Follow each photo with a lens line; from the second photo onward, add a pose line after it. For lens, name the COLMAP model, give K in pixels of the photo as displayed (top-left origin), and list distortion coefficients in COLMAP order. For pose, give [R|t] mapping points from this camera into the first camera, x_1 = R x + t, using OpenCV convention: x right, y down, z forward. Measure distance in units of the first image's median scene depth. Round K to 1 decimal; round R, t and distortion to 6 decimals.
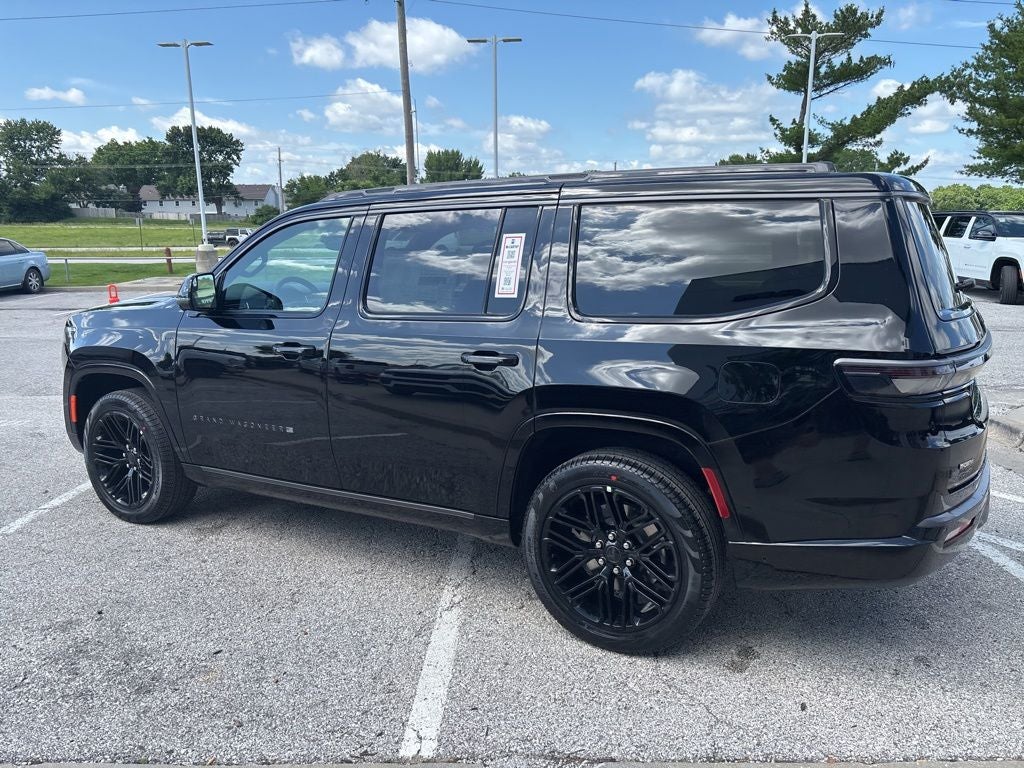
lens RADIAL K [[777.2, 0, 510.4], [0, 777.2, 378.5], [0, 0, 1]] dist [0.050560, -0.061107]
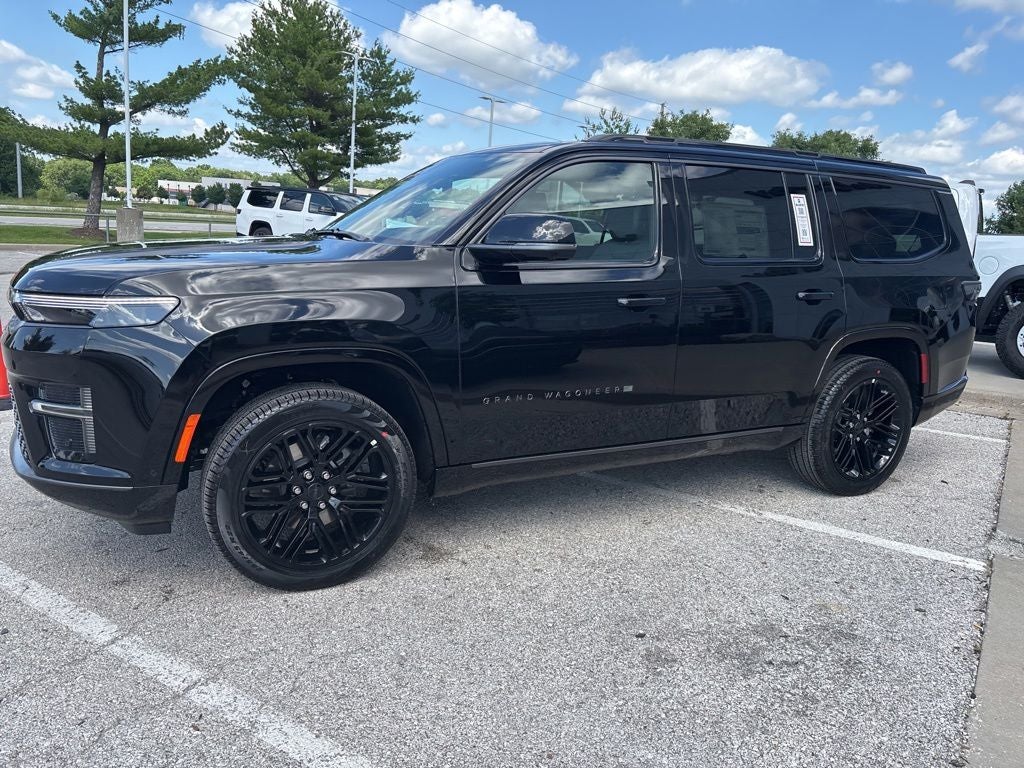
lens RADIAL K [[777.2, 0, 510.8], [0, 777.2, 368.7], [0, 0, 1]] dist [0.050560, -0.061107]
pose [[0.532792, -0.115700, 0.838300, -0.202311], [0.095314, 0.992511, 0.076405, -0.007449], [-0.840862, 0.039194, 0.539829, 0.110343]]
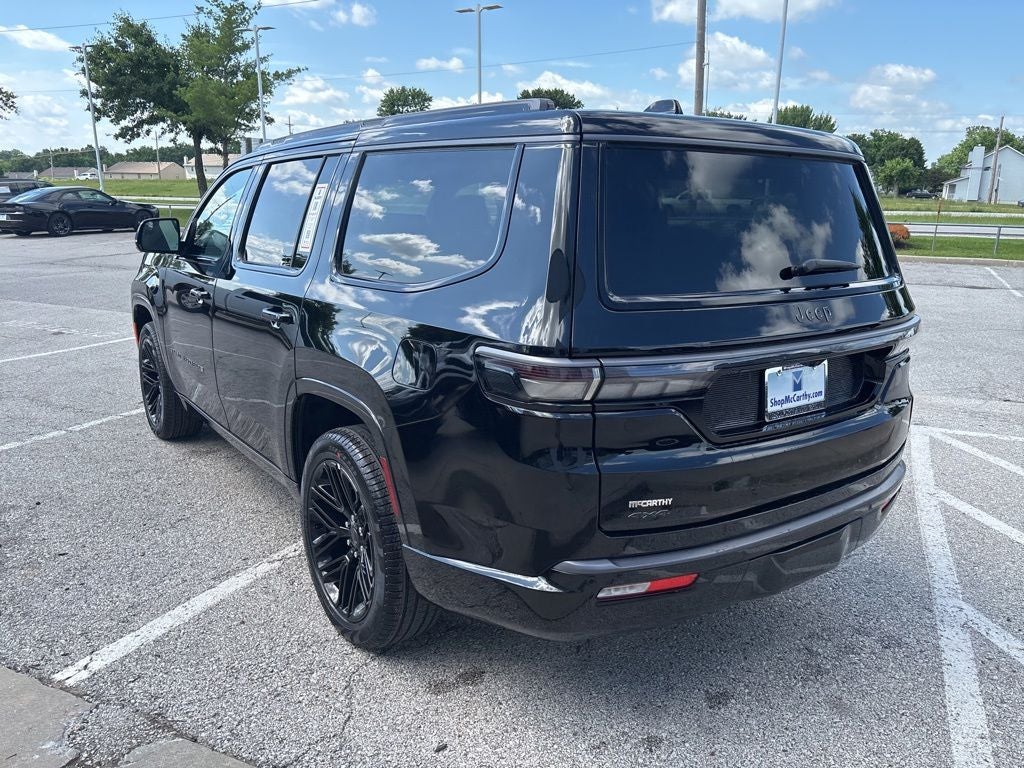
lens RADIAL K [[777.2, 0, 511.4], [0, 777.2, 390.3], [0, 0, 1]] dist [0.050560, -0.061107]
pose [[0.913089, 0.120562, -0.389530, 0.093161], [-0.096756, 0.992068, 0.080246, -0.005693], [0.396115, -0.035583, 0.917511, 0.033565]]
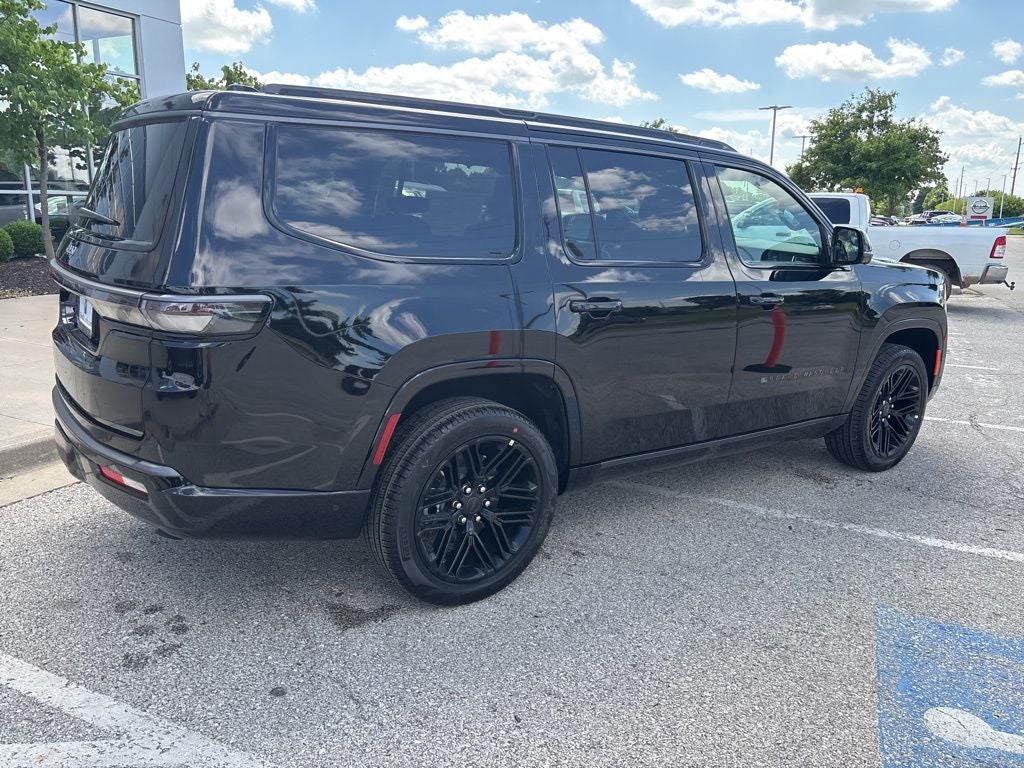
lens RADIAL K [[777.2, 0, 510.2], [0, 777.2, 369.9], [0, 0, 1]] dist [0.050560, -0.061107]
pose [[-0.395375, 0.187970, -0.899081, 0.182794], [-0.191961, 0.940312, 0.281007, -0.044107], [0.898237, 0.283692, -0.335693, 0.264947]]
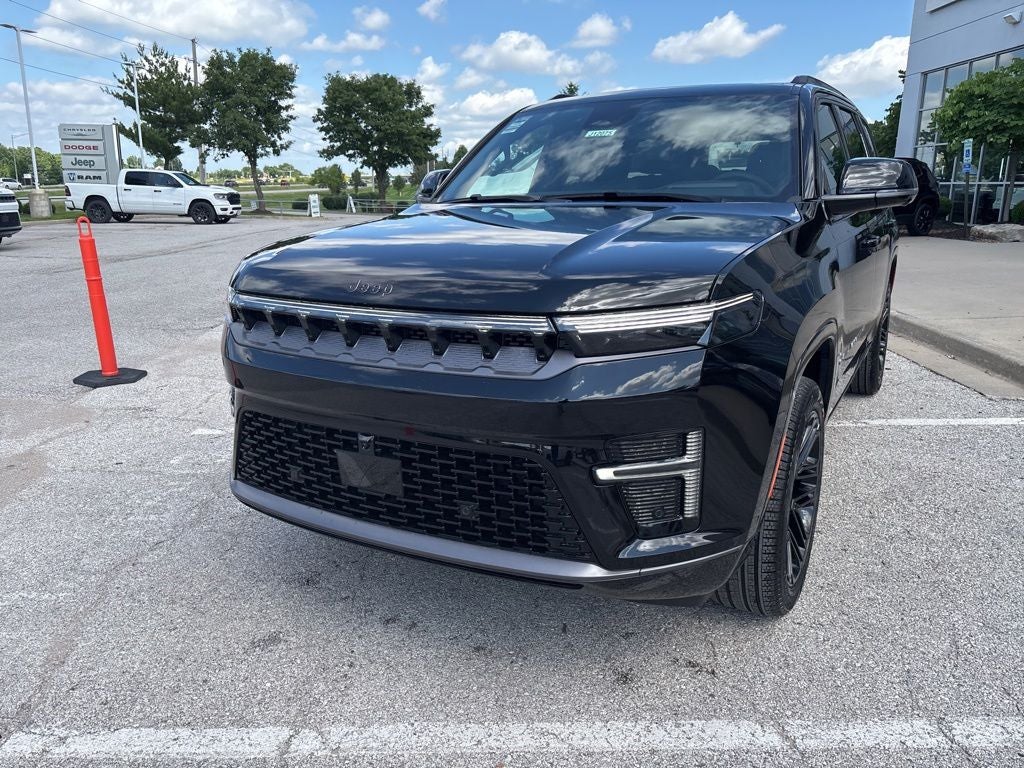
lens RADIAL K [[777.2, 0, 505.8], [0, 777.2, 382.0], [0, 0, 1]] dist [0.050560, -0.061107]
pose [[-0.014734, -0.237220, 0.971344, -0.220022], [0.186167, 0.953812, 0.235762, -0.032247], [-0.982408, 0.184306, 0.030109, 0.253354]]
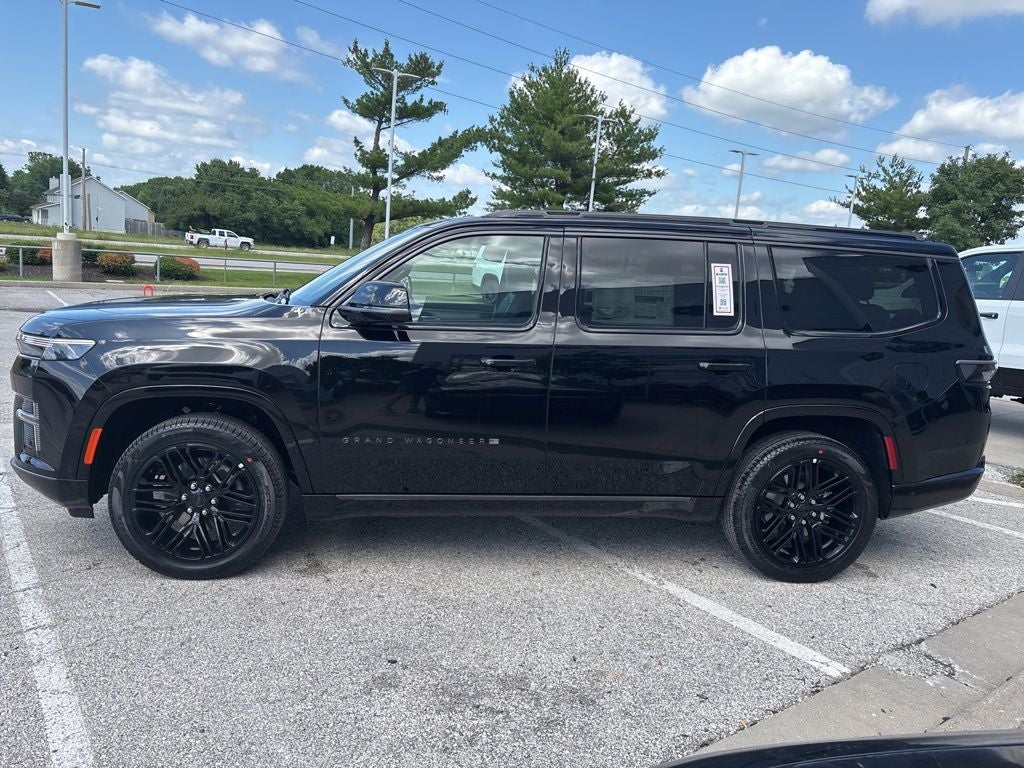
lens RADIAL K [[777.2, 0, 510.1], [0, 777.2, 370.8], [0, 0, 1]] dist [0.050560, -0.061107]
pose [[0.795610, -0.025468, 0.605273, -0.155202], [0.037446, 0.999273, -0.007174, -0.003090], [-0.604651, 0.028373, 0.795985, 0.034007]]
